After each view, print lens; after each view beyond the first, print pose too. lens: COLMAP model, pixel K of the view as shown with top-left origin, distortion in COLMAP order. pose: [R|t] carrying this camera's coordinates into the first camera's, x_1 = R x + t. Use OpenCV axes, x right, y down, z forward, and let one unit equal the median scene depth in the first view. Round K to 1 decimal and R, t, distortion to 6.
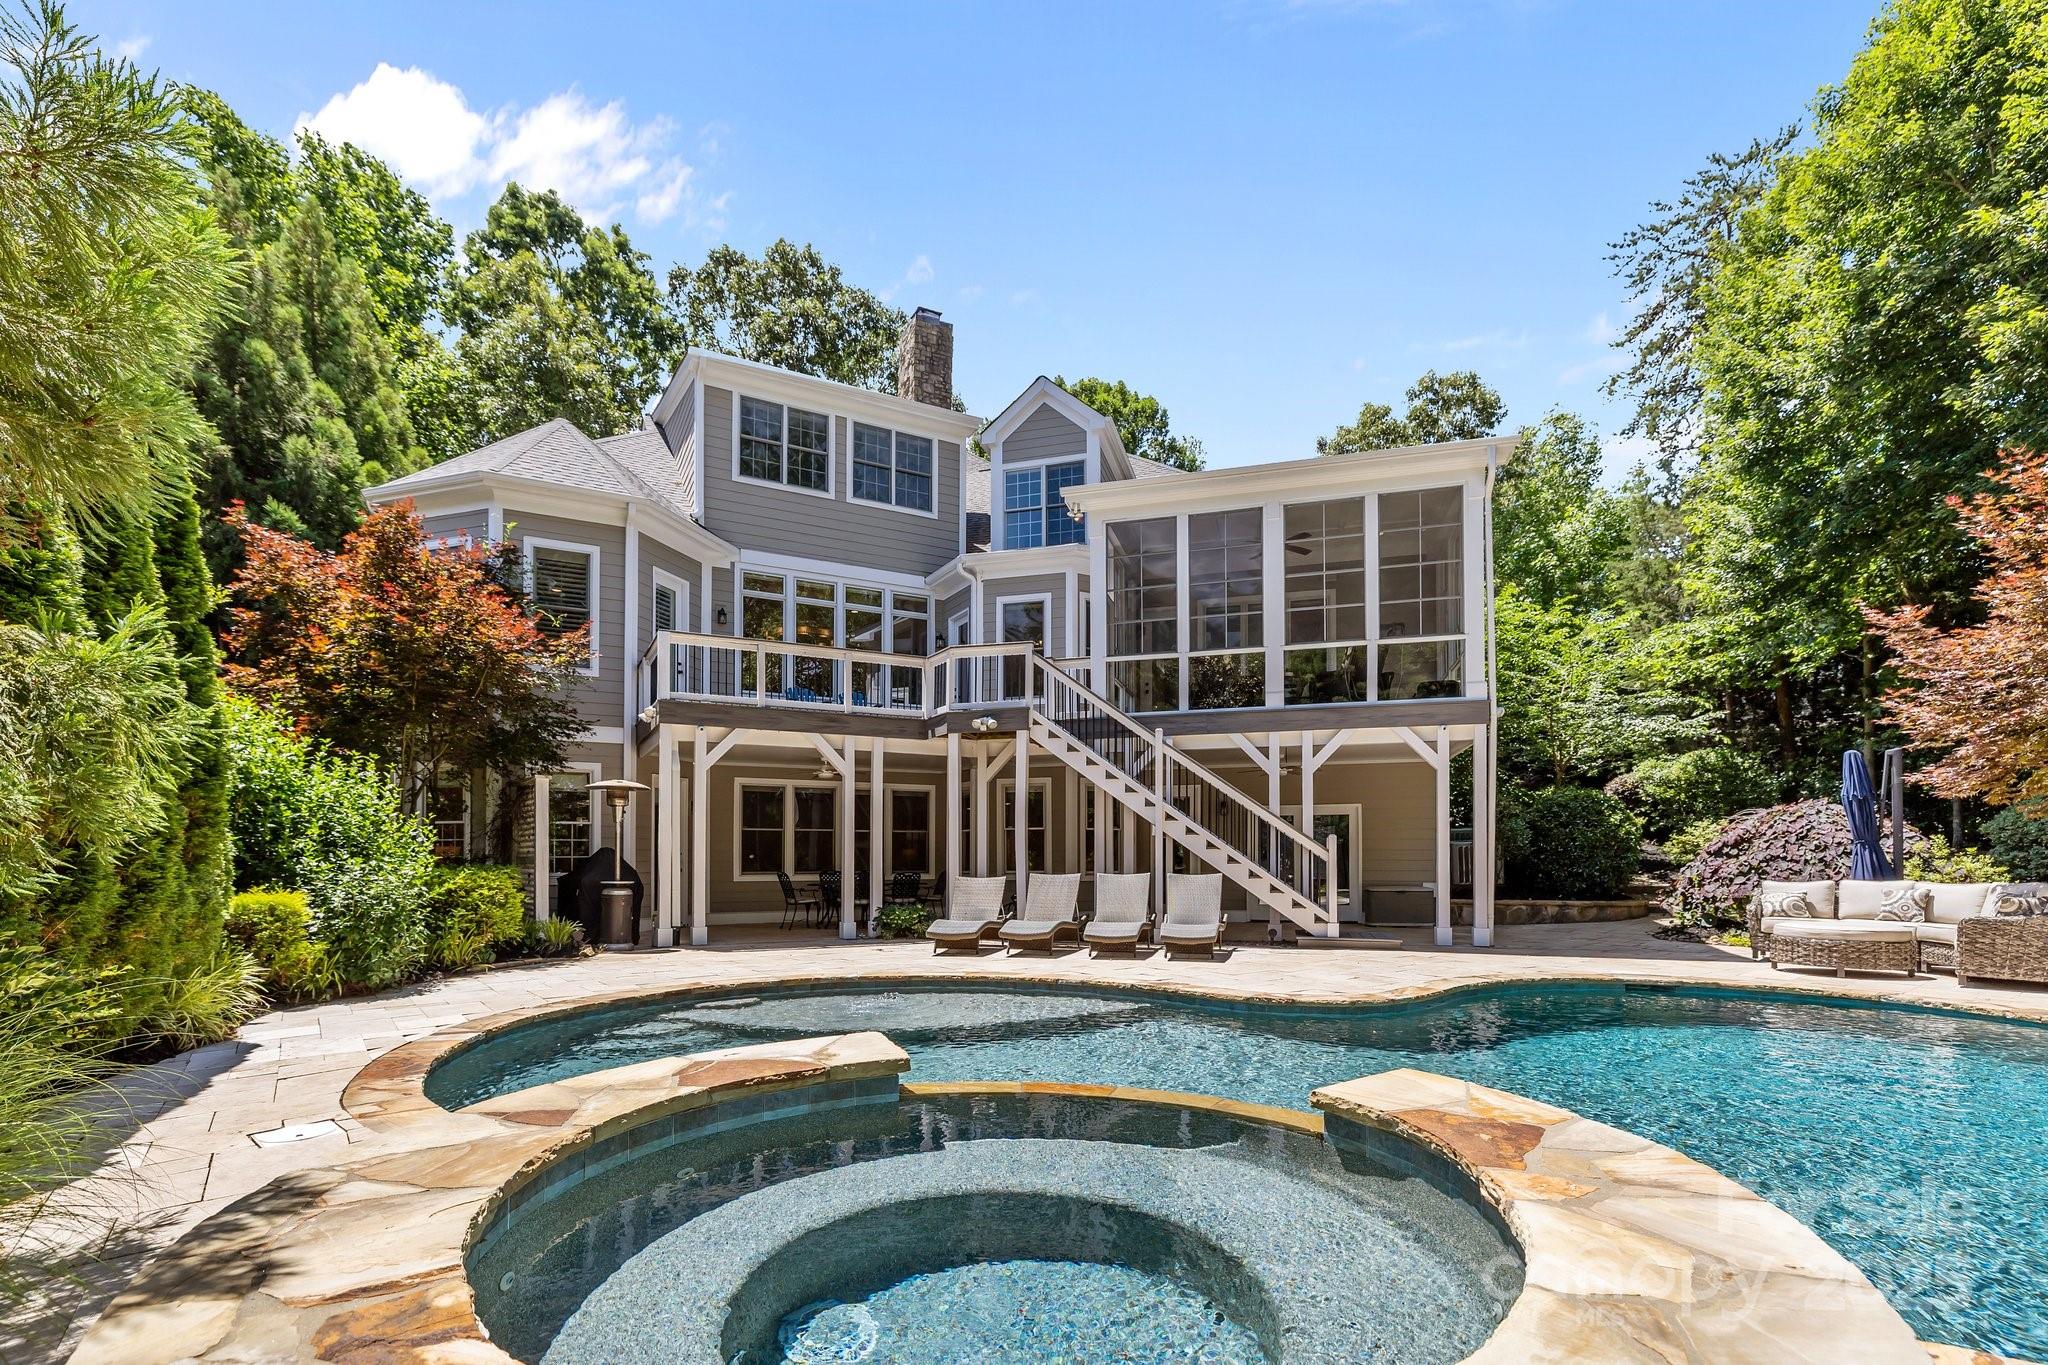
lens RADIAL K [[894.0, 0, 1024.3], [0, 894.0, 837.5], [0, 0, 1]] dist [0.000851, 0.000680]
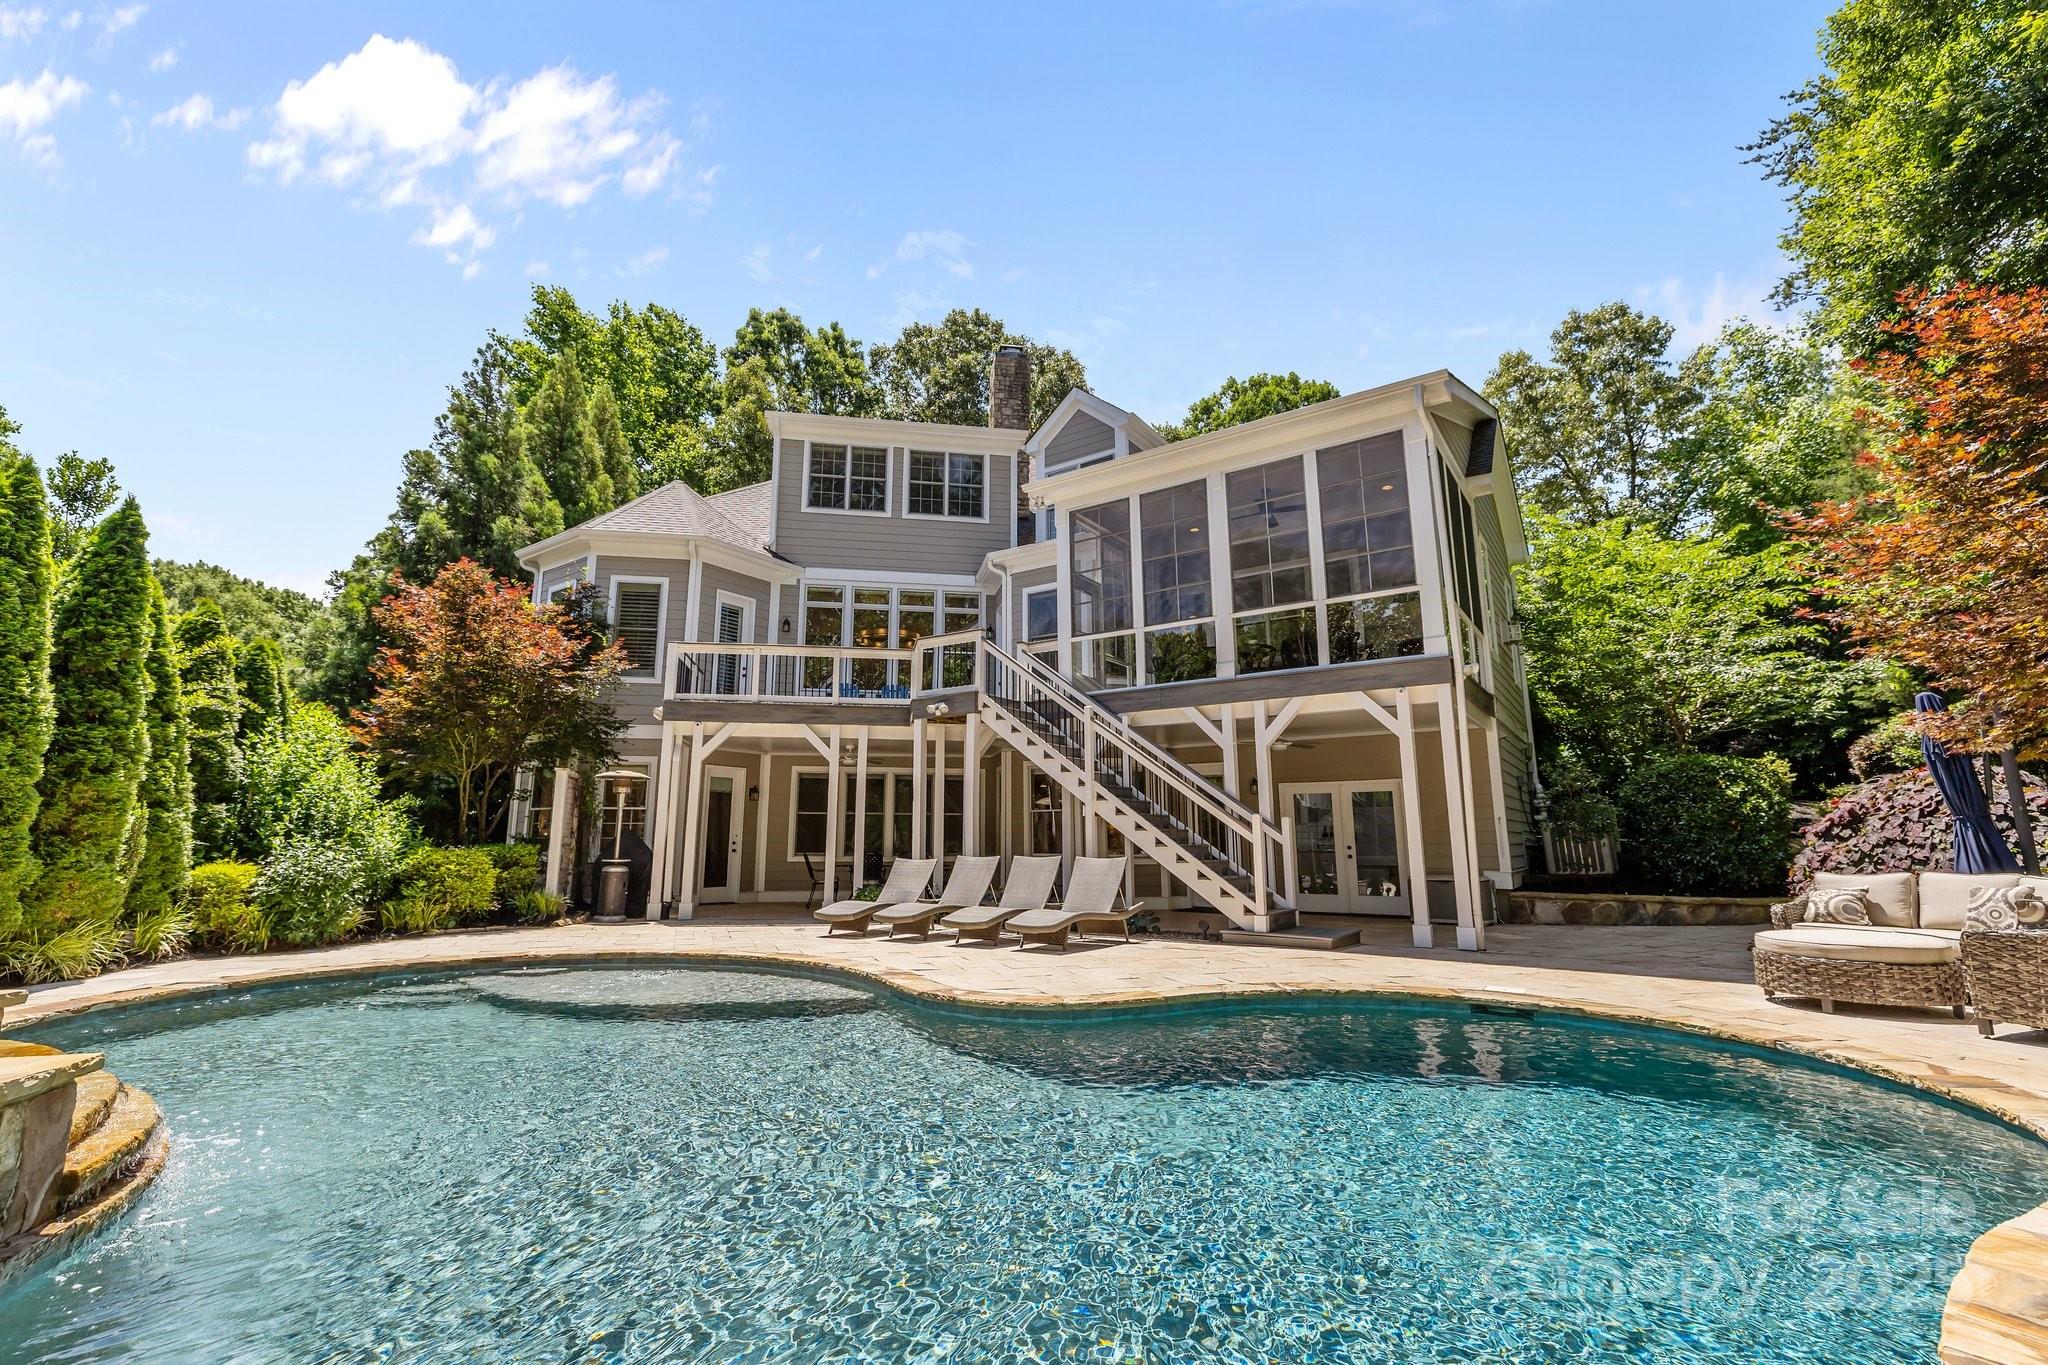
lens RADIAL K [[866.3, 0, 1010.6], [0, 866.3, 669.3], [0, 0, 1]] dist [-0.000187, 0.000452]
pose [[0.949790, -0.058692, -0.307335, 0.343741], [0.004536, 0.984728, -0.174038, 0.003734], [0.312856, 0.163906, 0.935551, 0.071513]]
